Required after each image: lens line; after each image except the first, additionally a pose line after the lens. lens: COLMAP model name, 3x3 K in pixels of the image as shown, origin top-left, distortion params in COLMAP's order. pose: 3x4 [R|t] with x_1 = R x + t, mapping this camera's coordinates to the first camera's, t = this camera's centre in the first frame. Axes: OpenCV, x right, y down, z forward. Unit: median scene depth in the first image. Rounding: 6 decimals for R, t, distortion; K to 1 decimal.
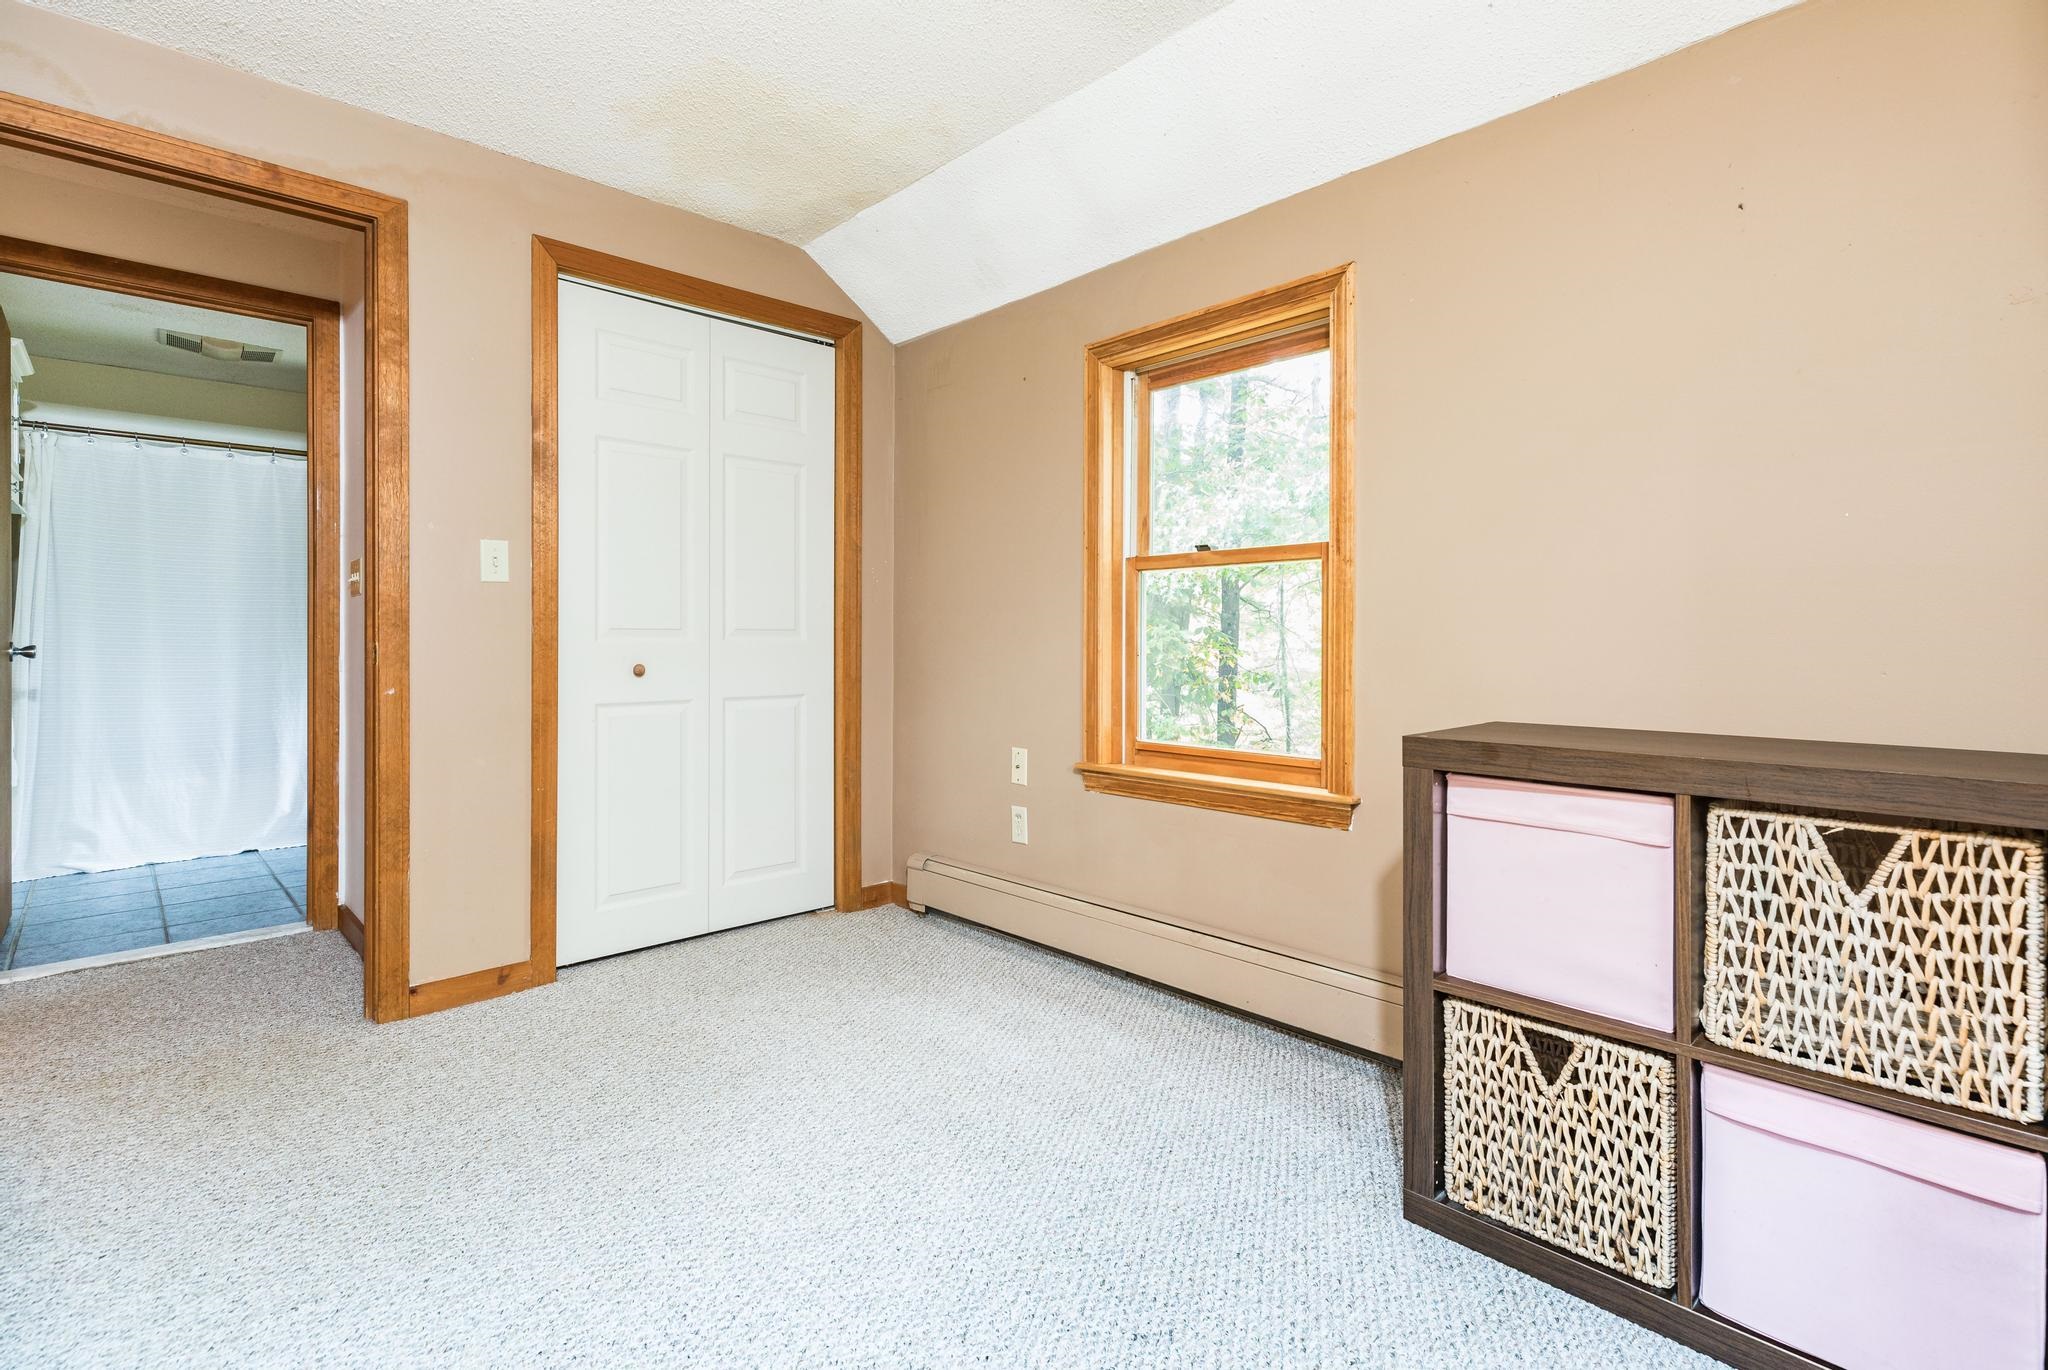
lens RADIAL K [[932.5, 0, 1025.4], [0, 932.5, 665.9], [0, 0, 1]] dist [-0.000494, -0.000273]
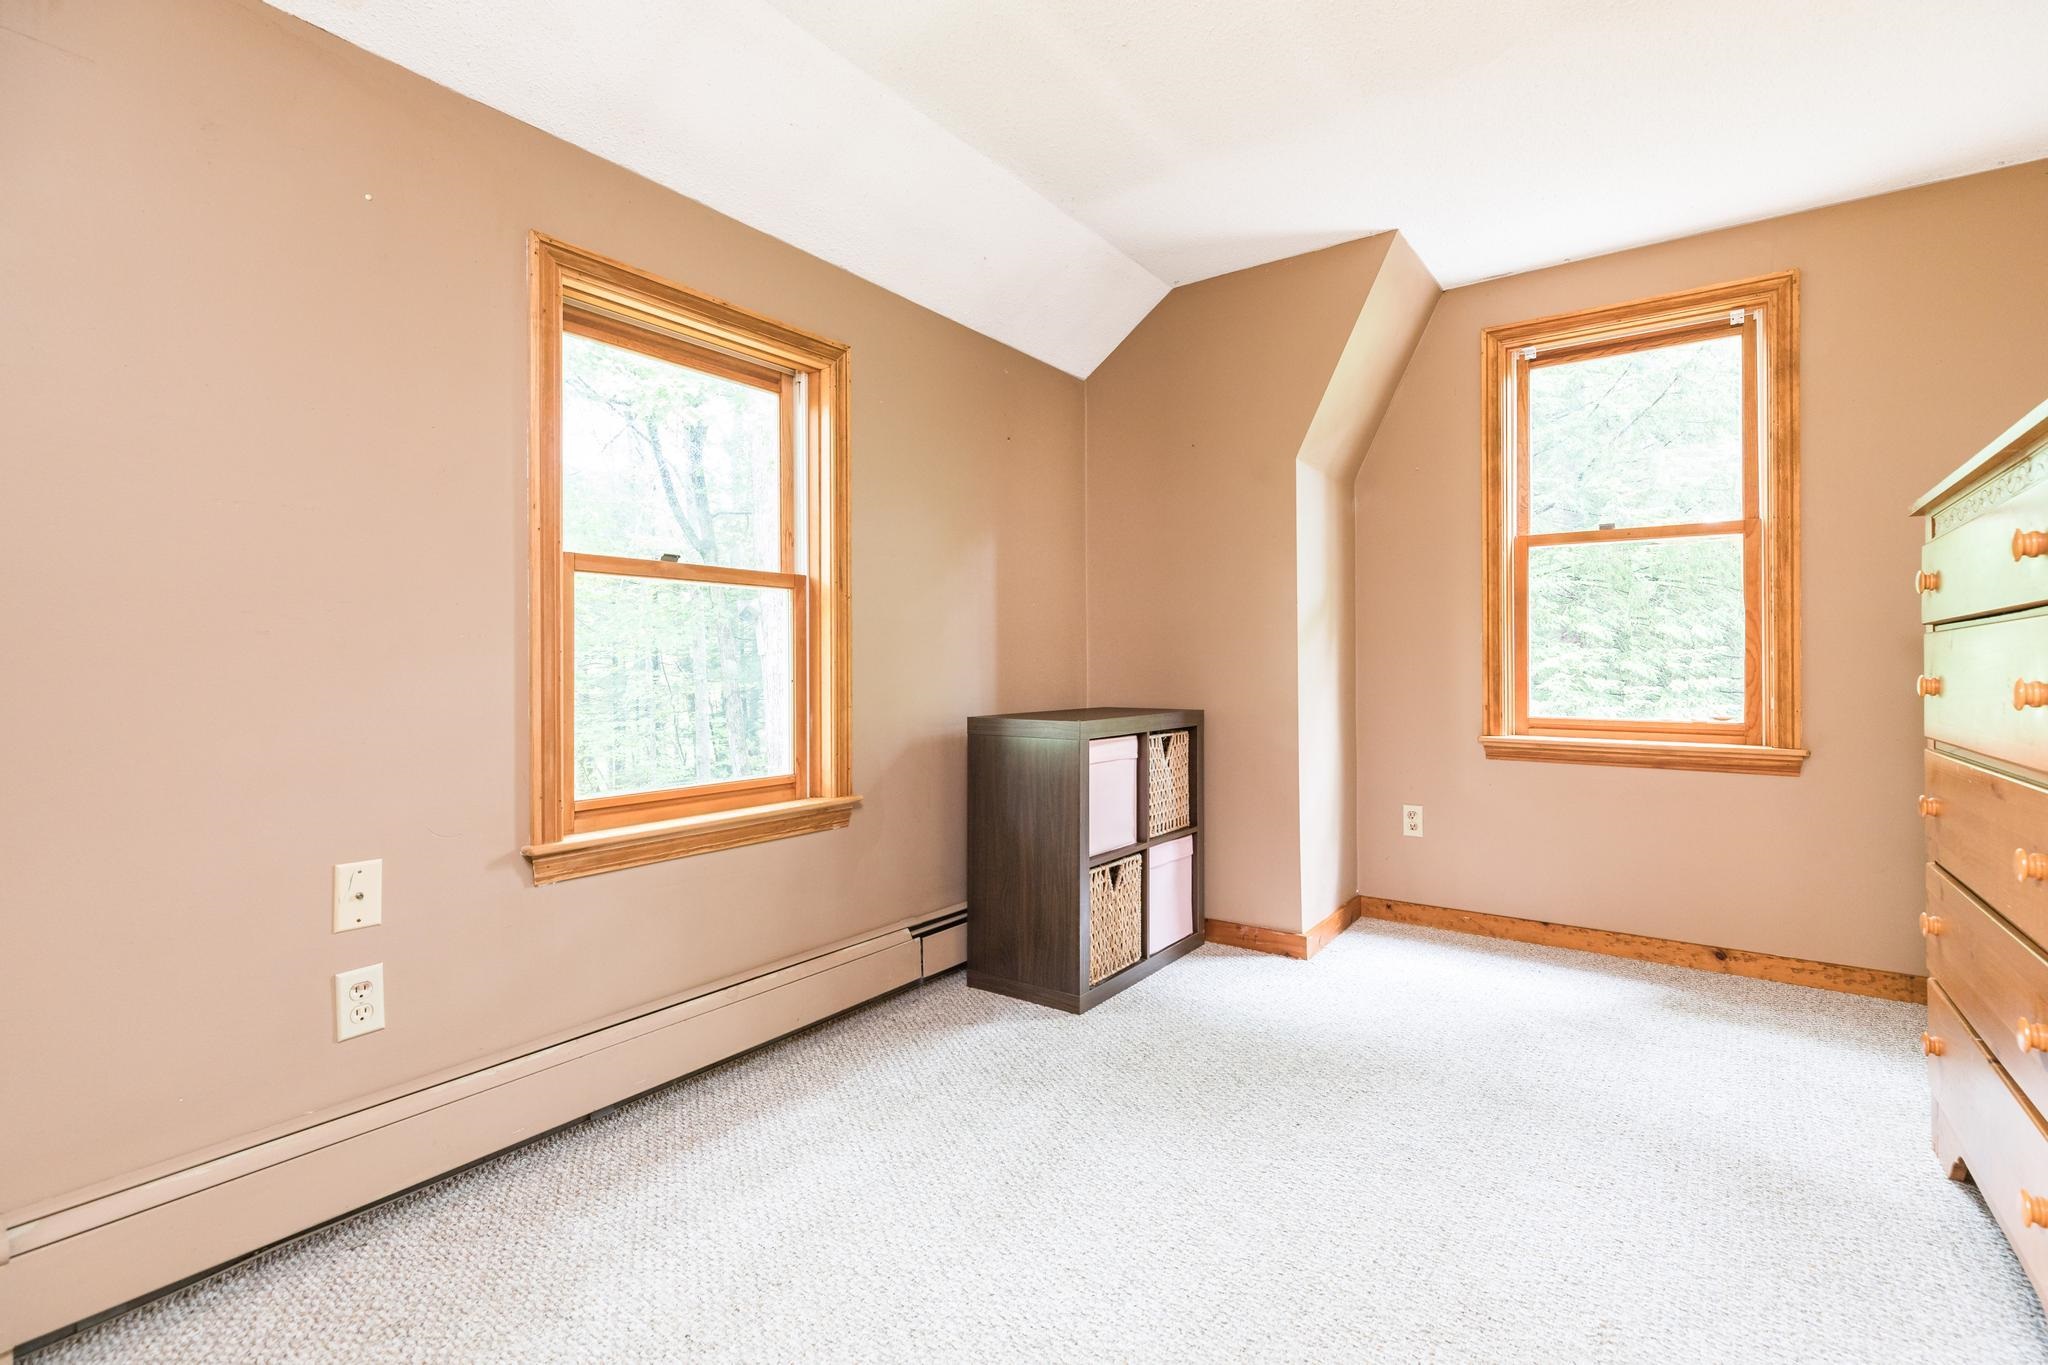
lens RADIAL K [[932.5, 0, 1025.5], [0, 932.5, 674.3], [0, 0, 1]] dist [-0.000494, -0.000273]
pose [[-0.183259, -0.005014, 0.983052, -0.713989], [0.032115, 0.999423, 0.011085, -0.016787], [-0.982540, 0.033602, -0.182993, 0.830498]]
